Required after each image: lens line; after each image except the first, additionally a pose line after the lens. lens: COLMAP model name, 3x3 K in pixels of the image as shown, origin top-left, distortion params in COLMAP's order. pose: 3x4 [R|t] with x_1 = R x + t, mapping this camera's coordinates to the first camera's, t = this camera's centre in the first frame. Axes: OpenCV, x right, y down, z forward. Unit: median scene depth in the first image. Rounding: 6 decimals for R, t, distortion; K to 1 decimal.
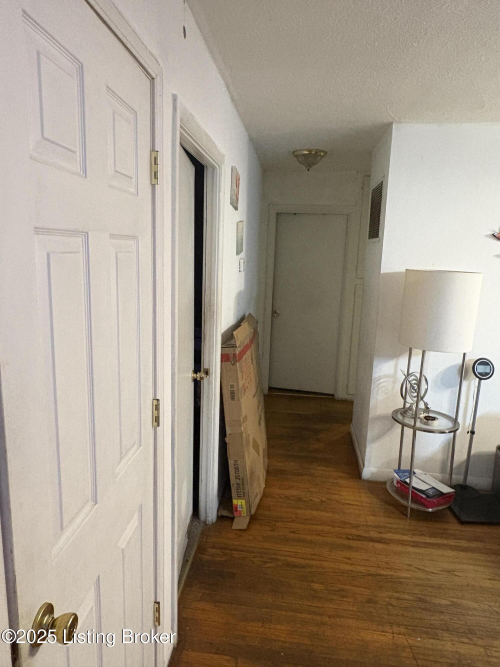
lens RADIAL K [[431.0, 0, 248.2], [0, 431.0, 332.1], [0, 0, 1]] dist [-0.001307, 0.000714]
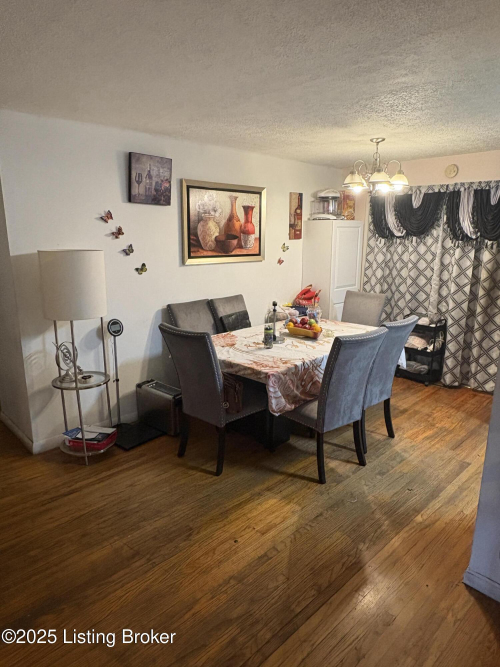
lens RADIAL K [[431.0, 0, 248.2], [0, 431.0, 332.1], [0, 0, 1]] dist [-0.001307, 0.000714]
pose [[0.627046, -0.200179, 0.752822, -0.155643], [0.159425, 0.978940, 0.127516, 0.001104], [-0.762494, 0.040060, 0.645754, -0.091993]]
